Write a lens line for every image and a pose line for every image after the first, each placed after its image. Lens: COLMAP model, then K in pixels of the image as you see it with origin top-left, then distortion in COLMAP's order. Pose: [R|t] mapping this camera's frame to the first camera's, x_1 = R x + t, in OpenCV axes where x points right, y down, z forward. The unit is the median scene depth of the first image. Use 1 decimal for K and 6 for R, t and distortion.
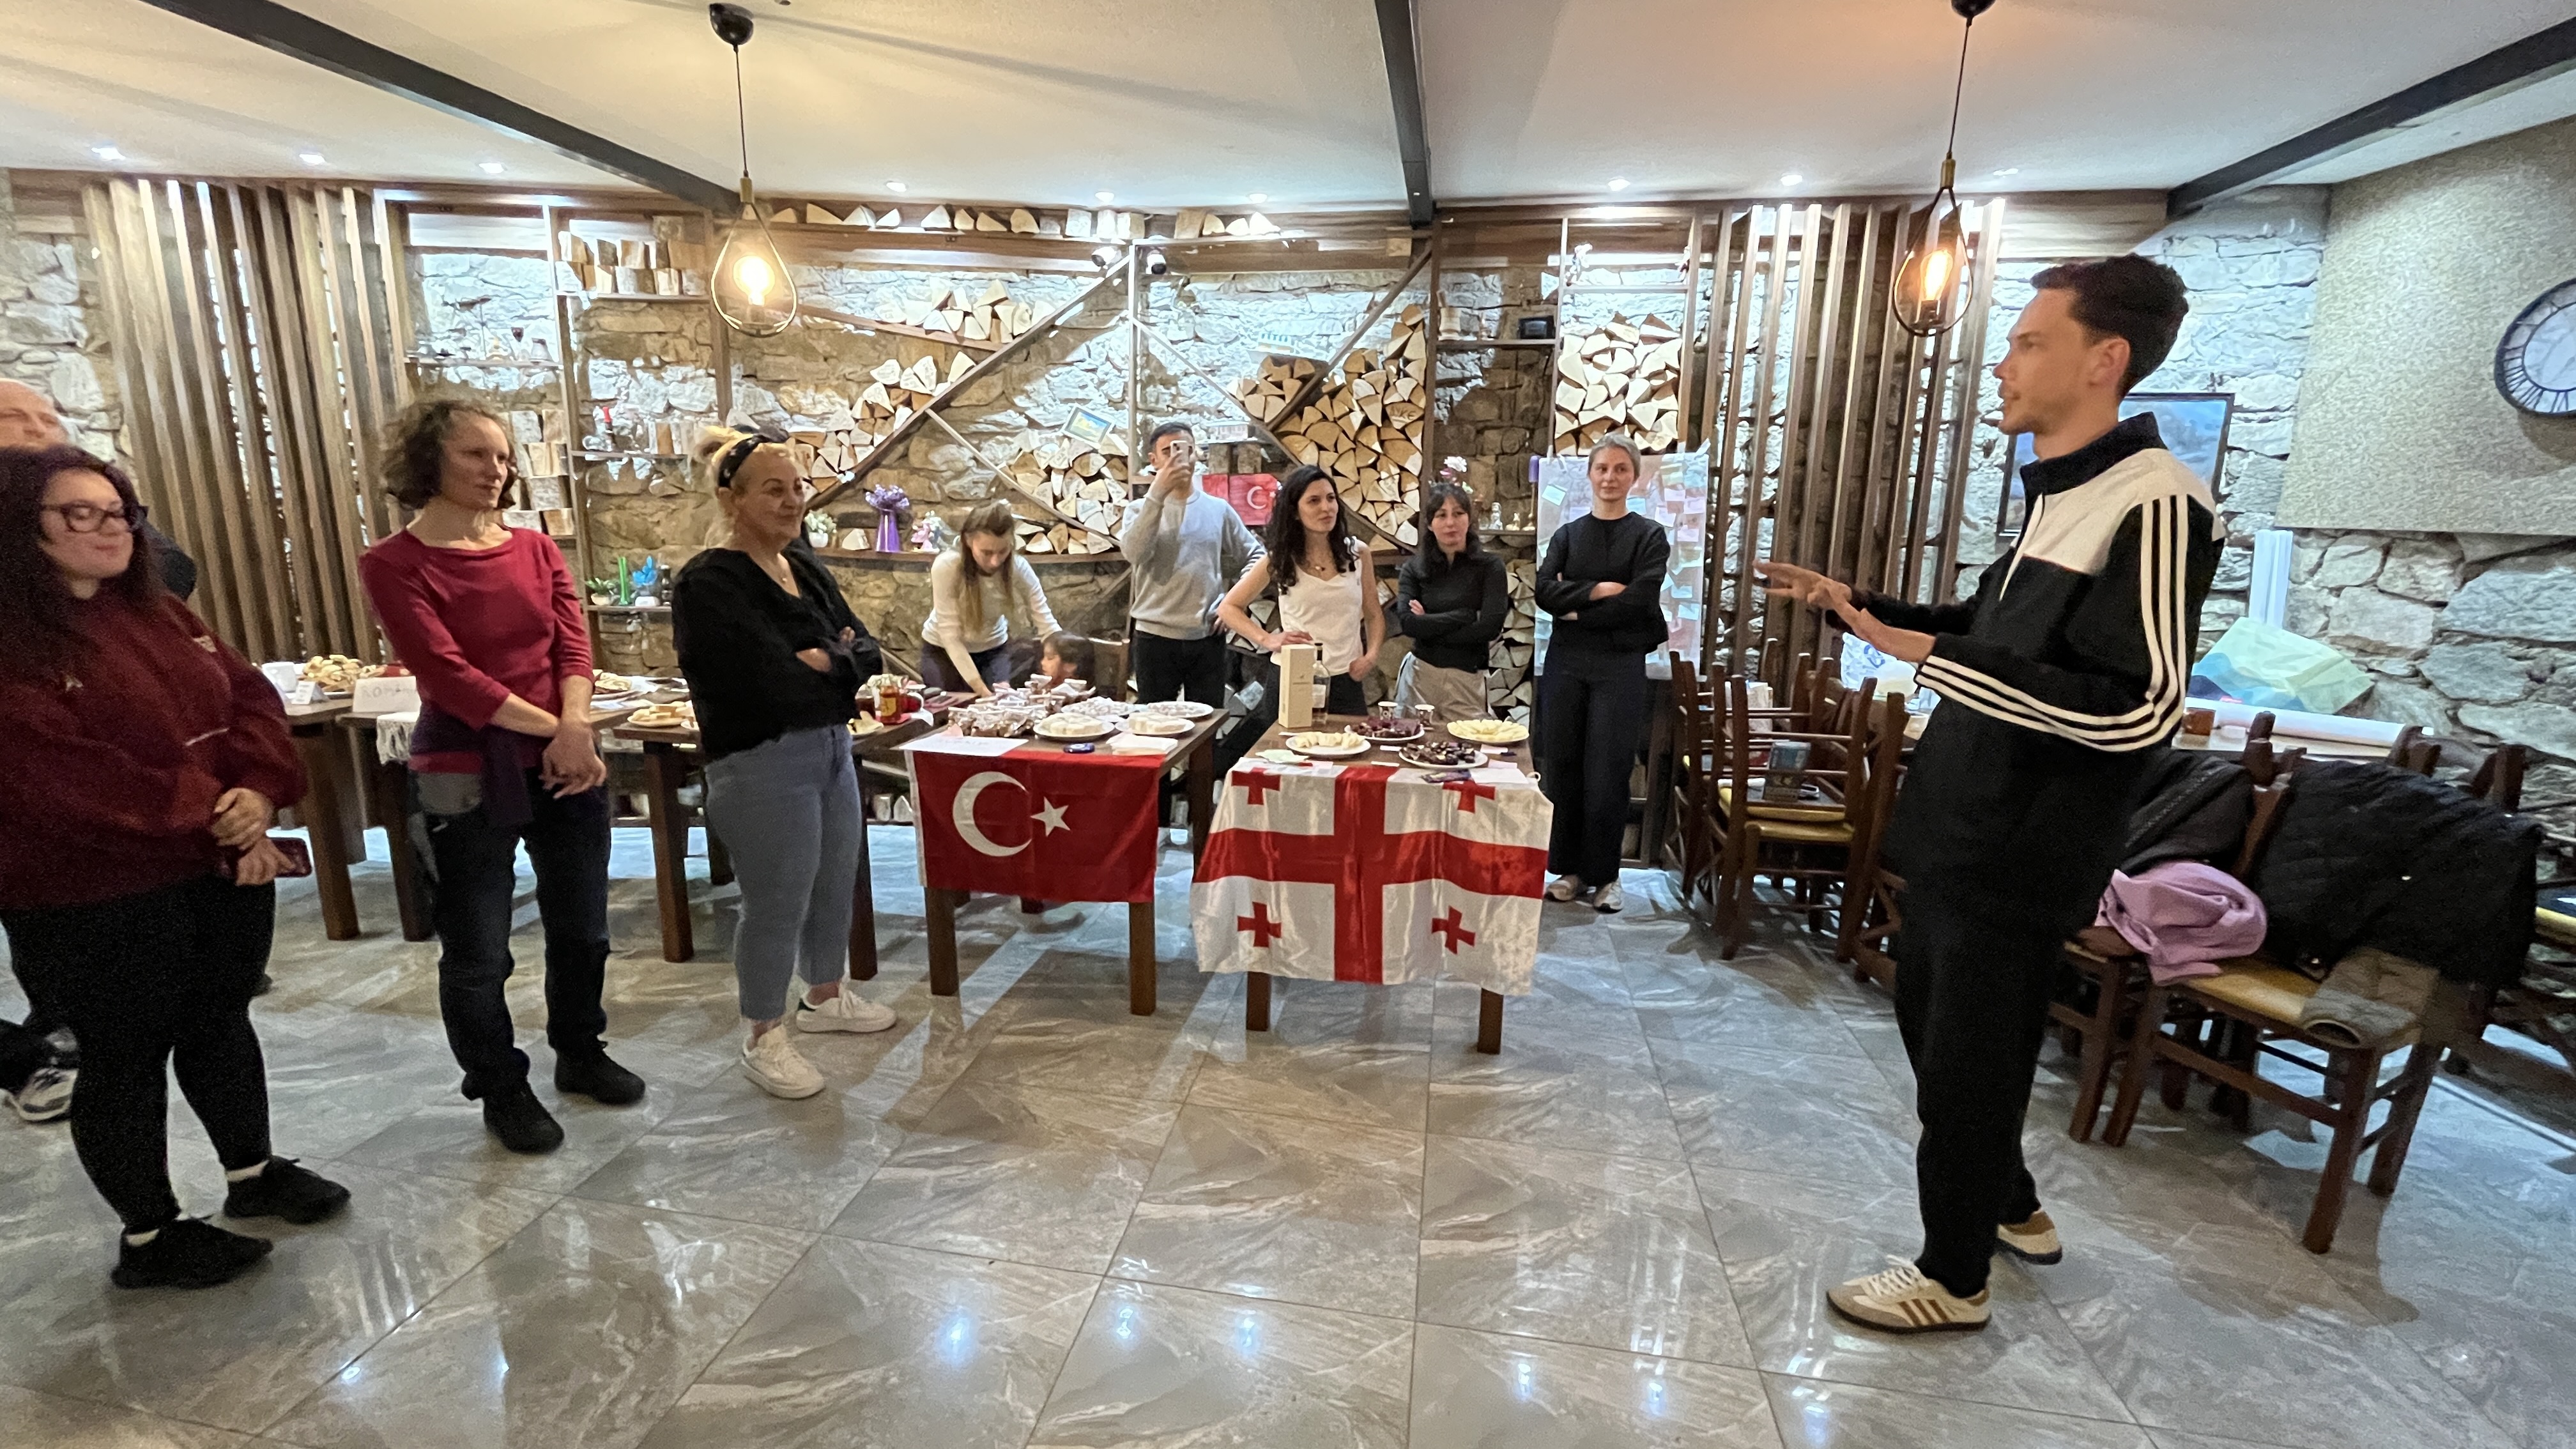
lens RADIAL K [[1124.0, 0, 1287.5], [0, 1124.0, 732.9], [0, 0, 1]] dist [0.002923, 0.000330]
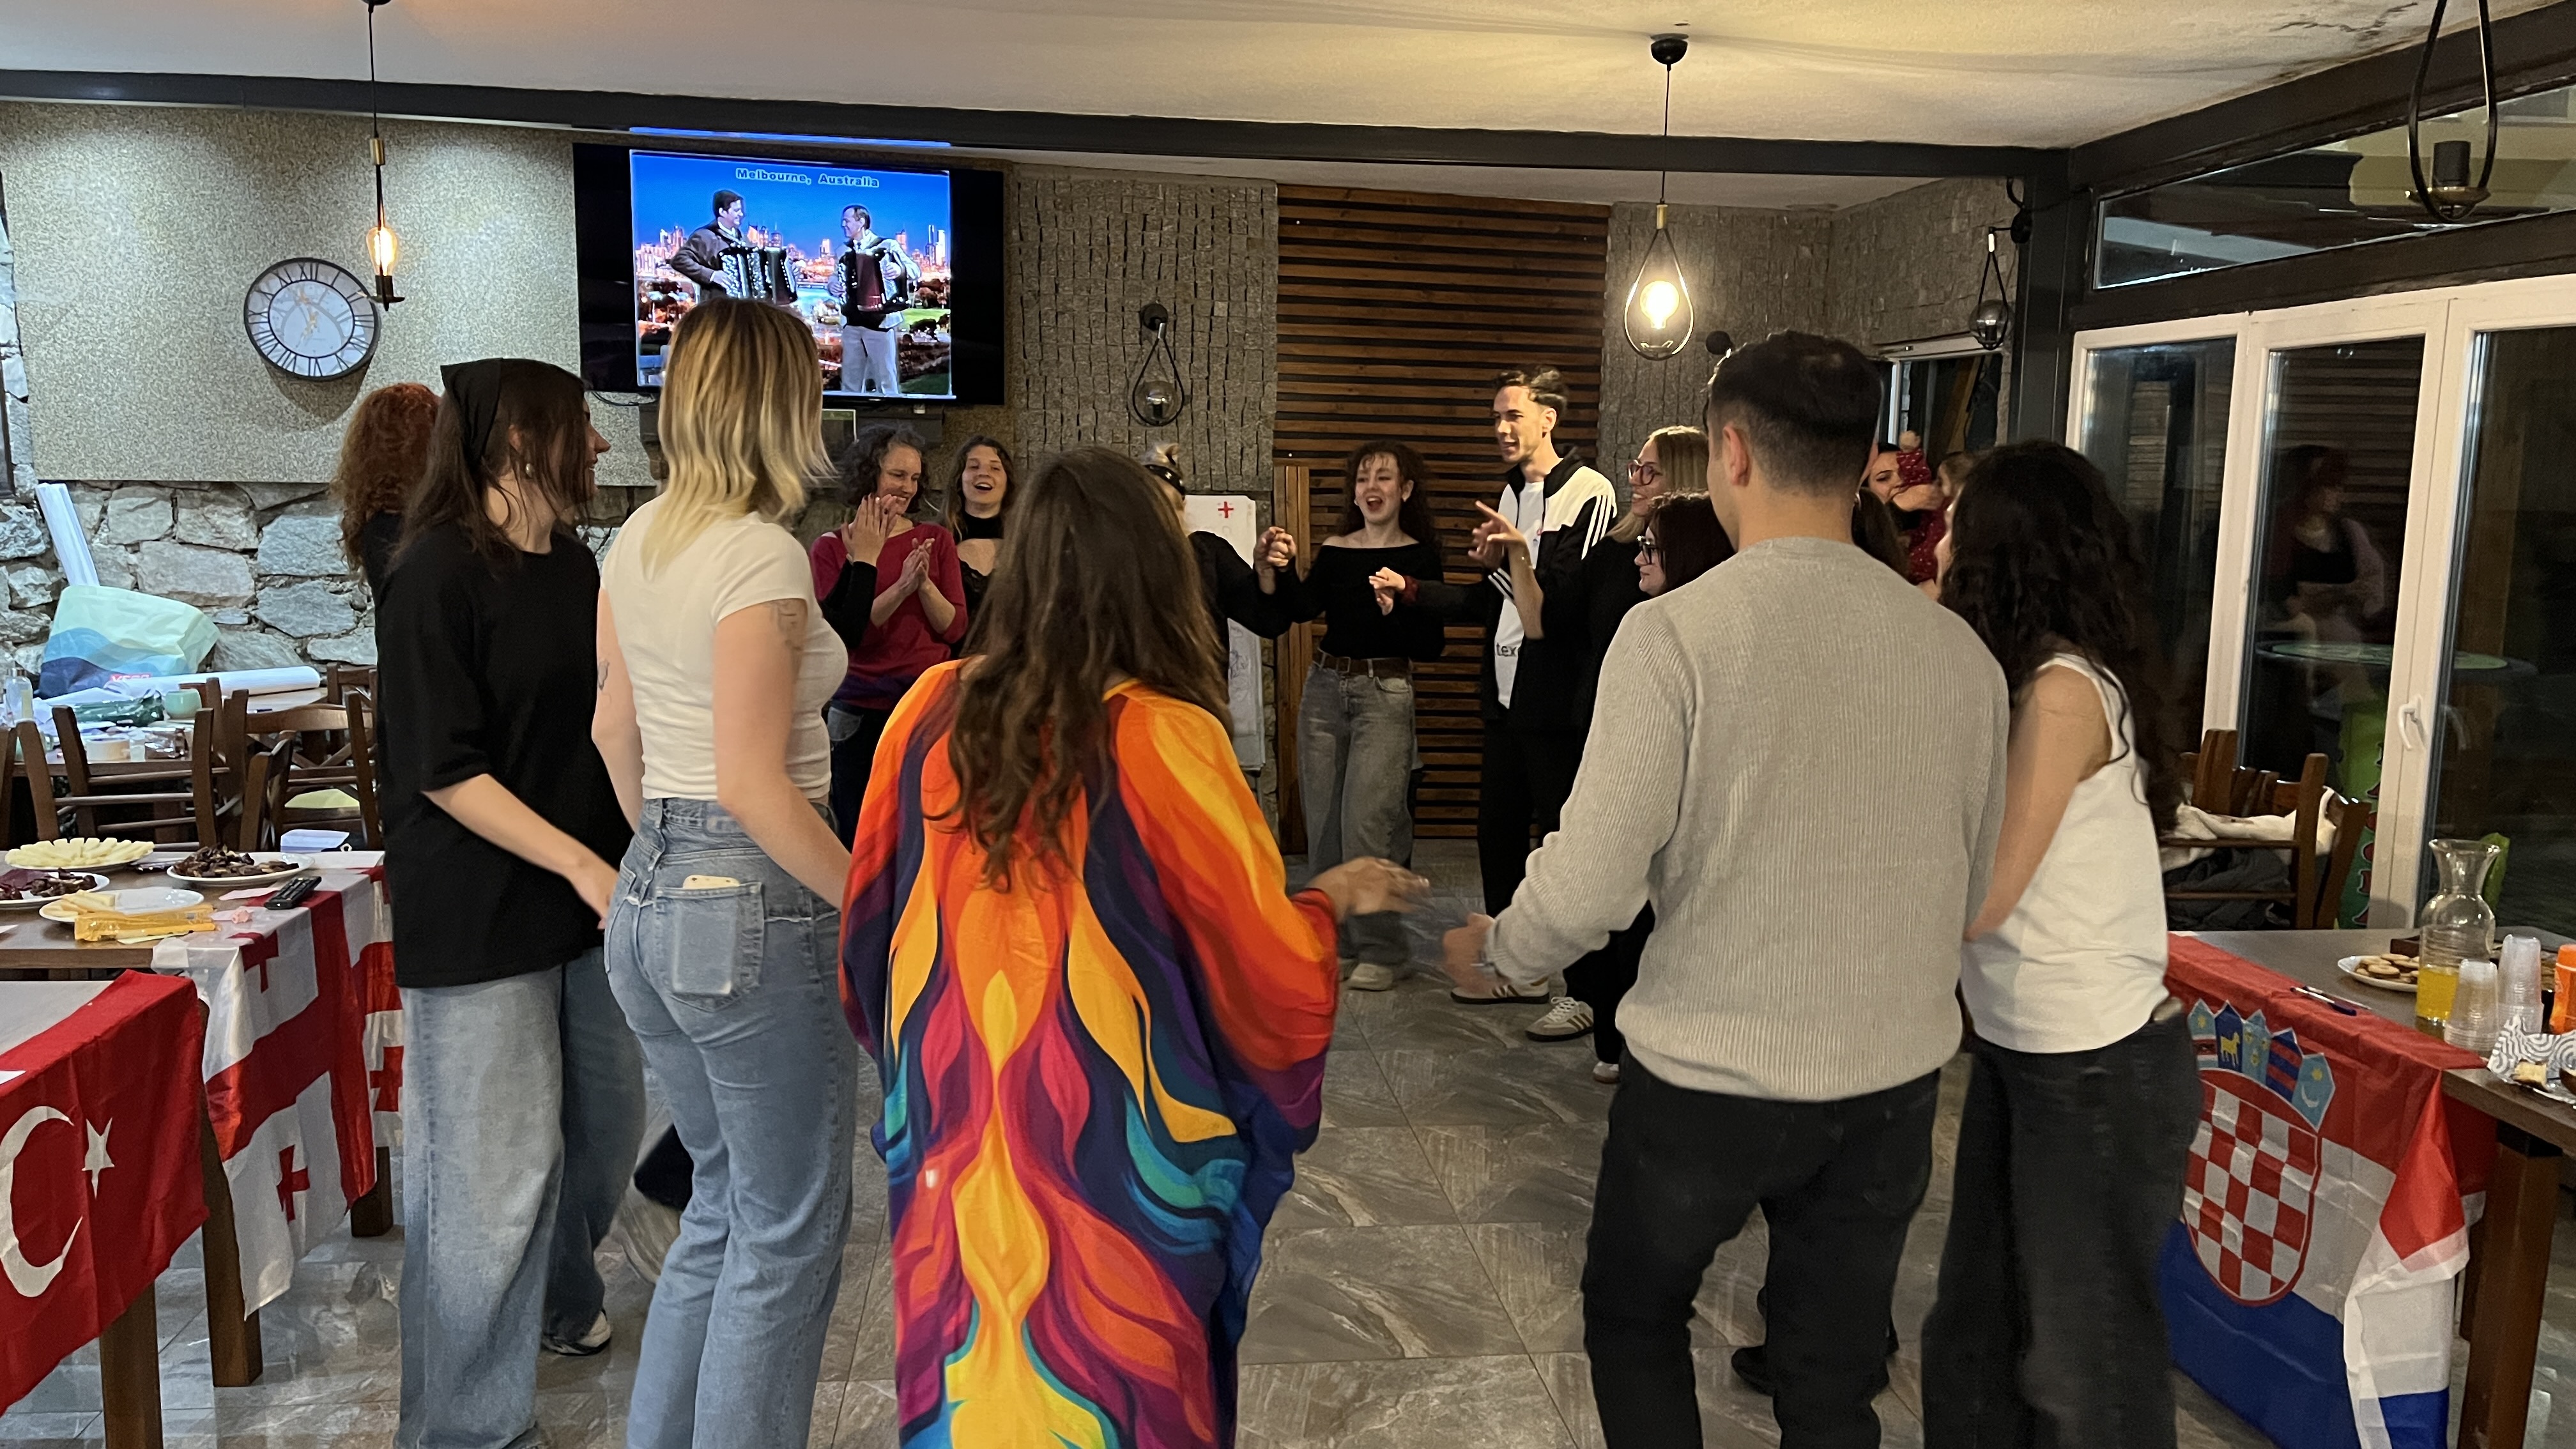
lens RADIAL K [[1886.6, 0, 1286.3], [0, 1886.6, 725.4], [0, 0, 1]] dist [0.005573, -0.005602]
pose [[-0.337959, -0.150597, 0.929034, -0.846274], [0.171973, 0.960615, 0.218276, -0.160173], [-0.925316, 0.233537, -0.298750, 0.618924]]
